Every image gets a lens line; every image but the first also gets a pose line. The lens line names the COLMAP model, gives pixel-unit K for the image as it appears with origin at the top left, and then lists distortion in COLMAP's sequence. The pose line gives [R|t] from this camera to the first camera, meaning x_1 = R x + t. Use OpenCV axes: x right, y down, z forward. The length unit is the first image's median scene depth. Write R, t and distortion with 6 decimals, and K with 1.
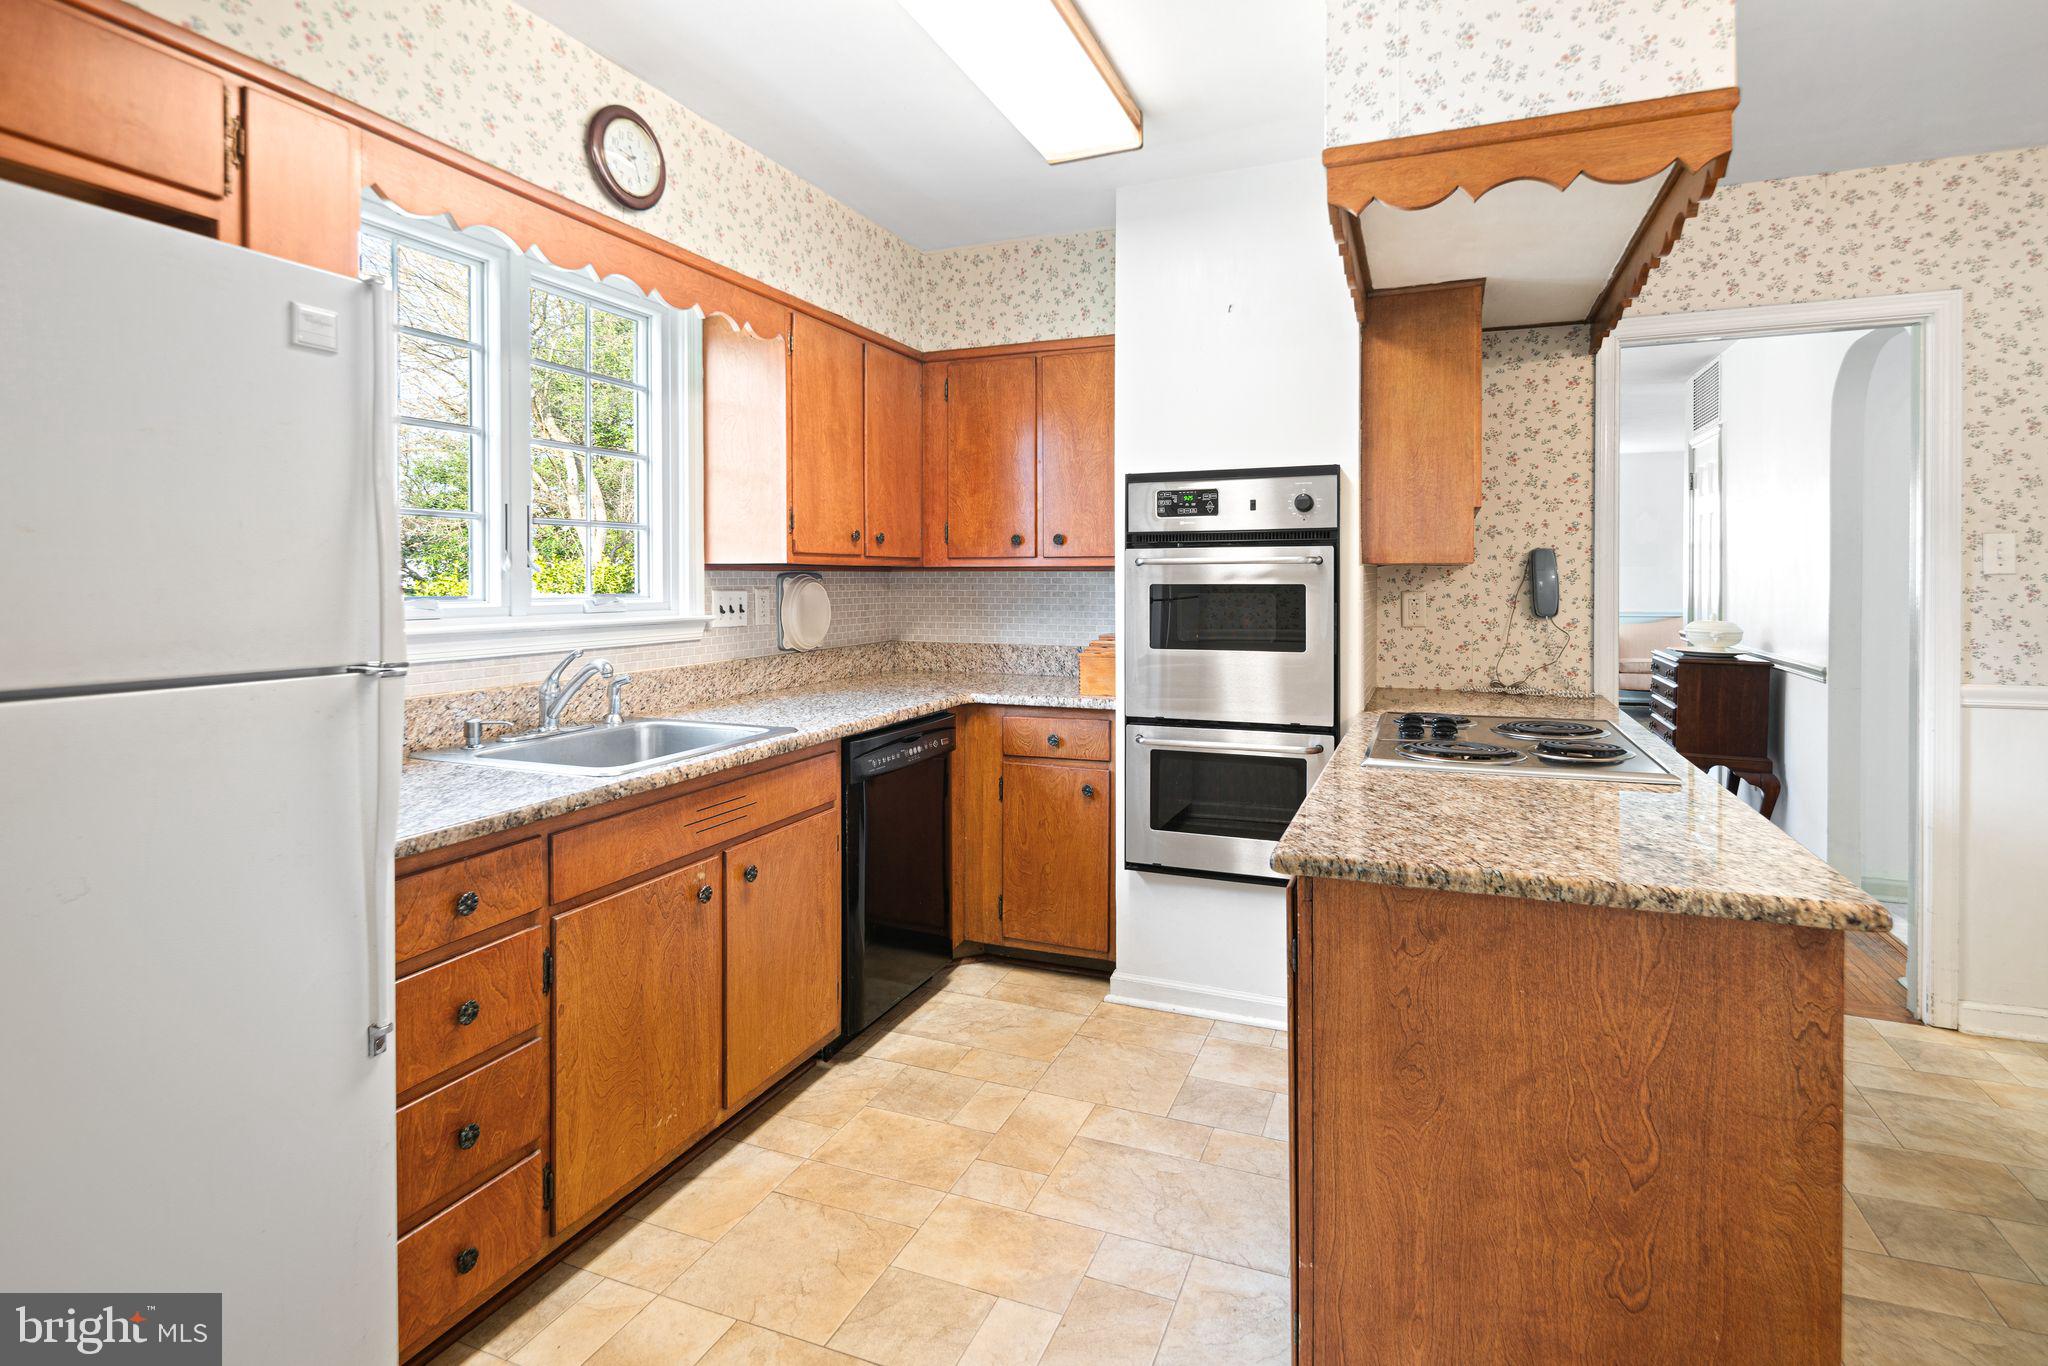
lens RADIAL K [[1013.4, 0, 1025.8], [0, 1013.4, 589.8], [0, 0, 1]] dist [-0.002301, -0.000386]
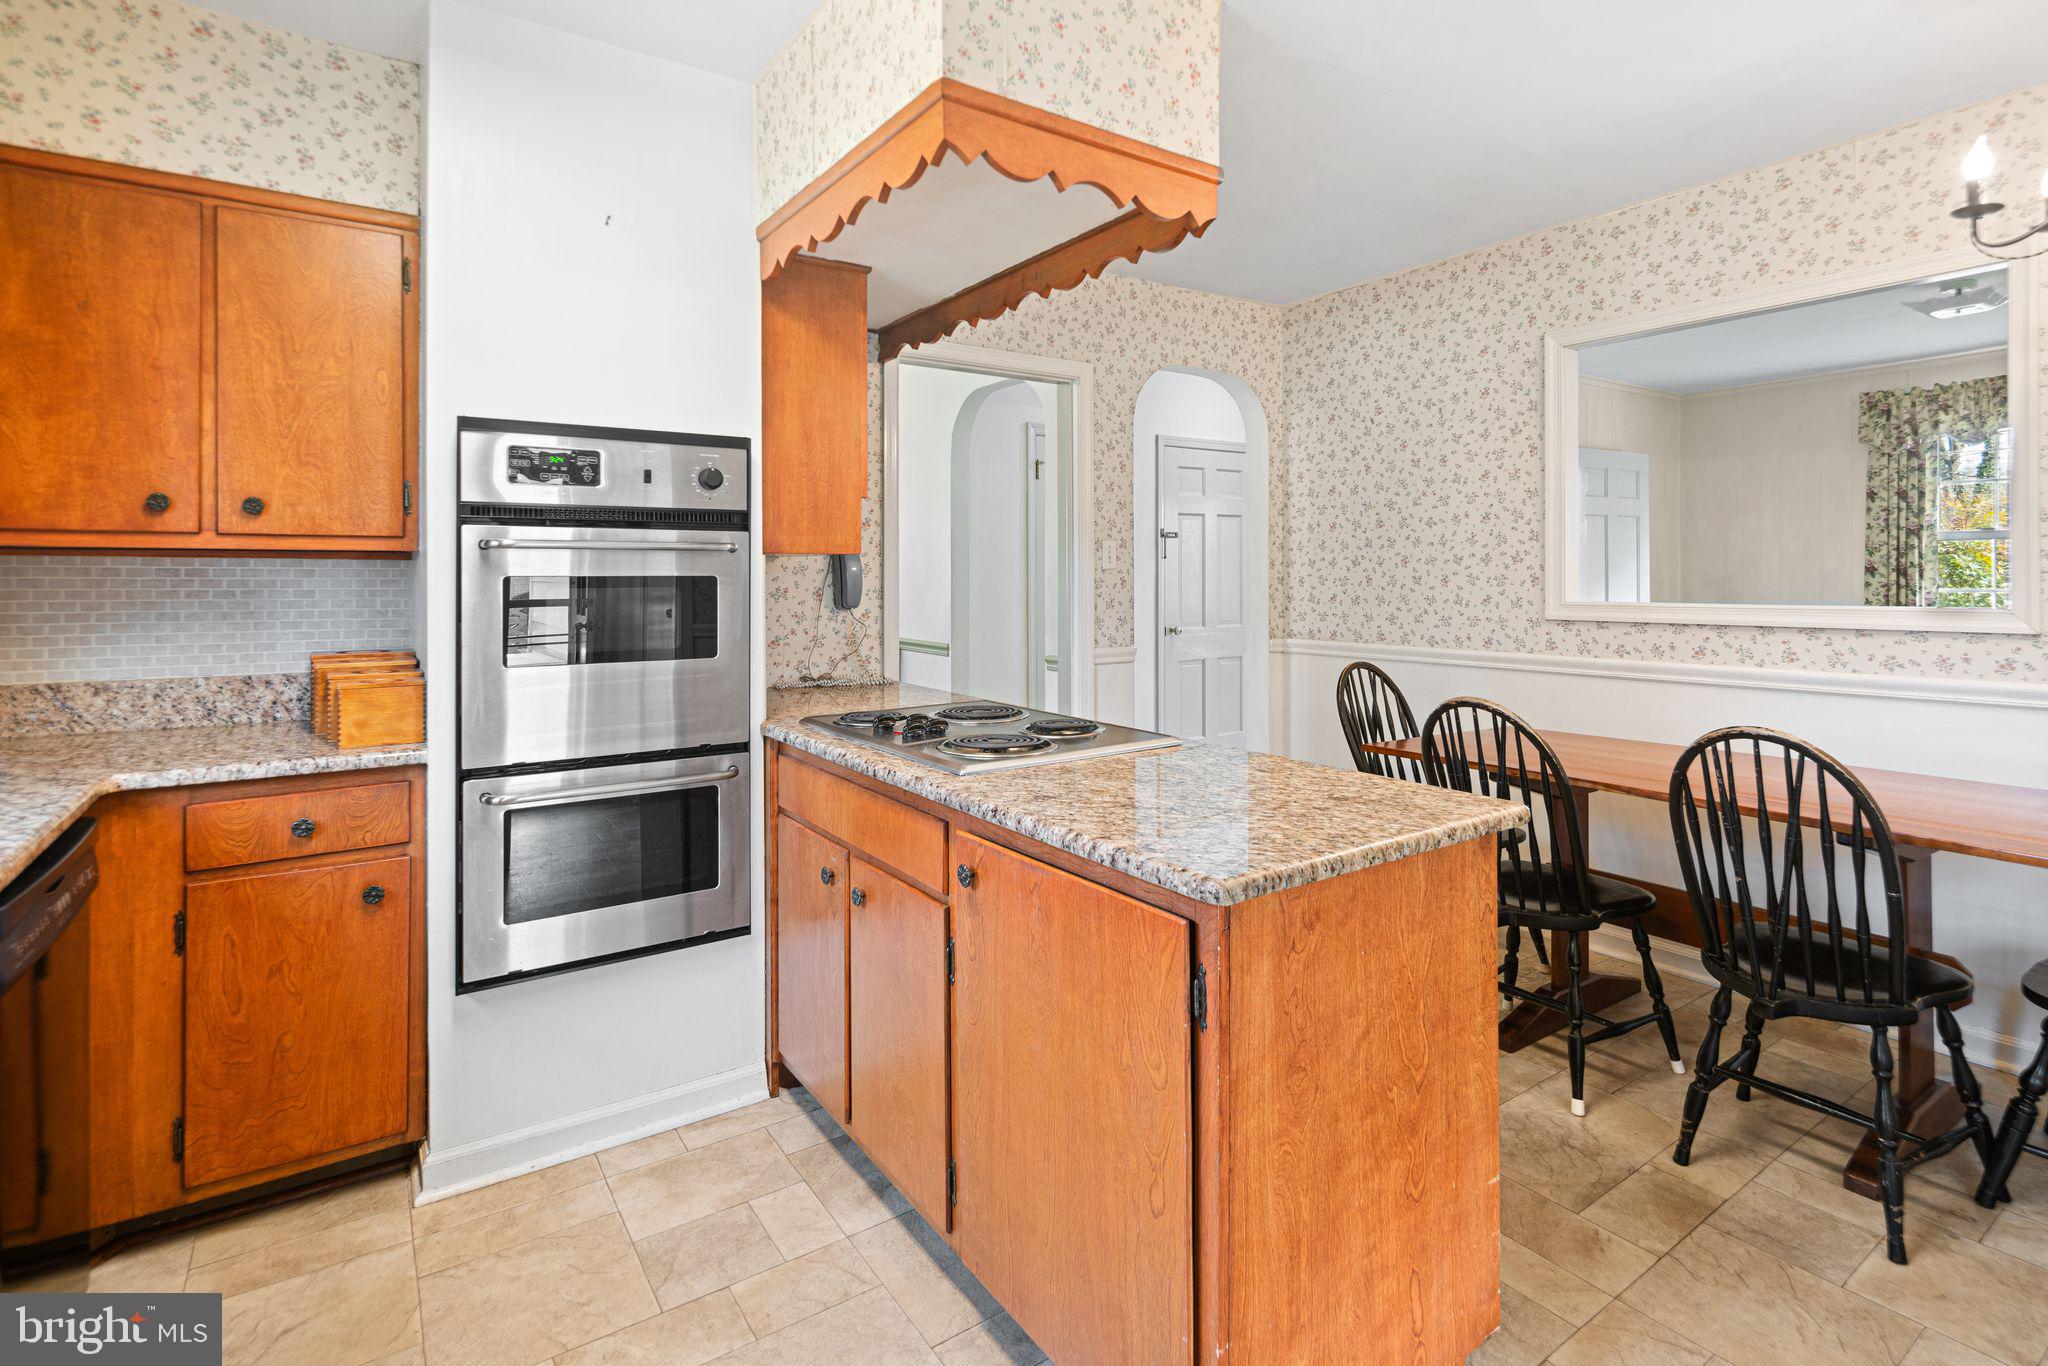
lens RADIAL K [[998.8, 0, 1025.1], [0, 998.8, 572.7], [0, 0, 1]] dist [0.002741, -0.001211]
pose [[0.553662, 0.003259, 0.832735, -0.241844], [0.008831, 0.999913, -0.009785, 0.001860], [-0.832695, 0.012771, 0.553585, 0.294734]]
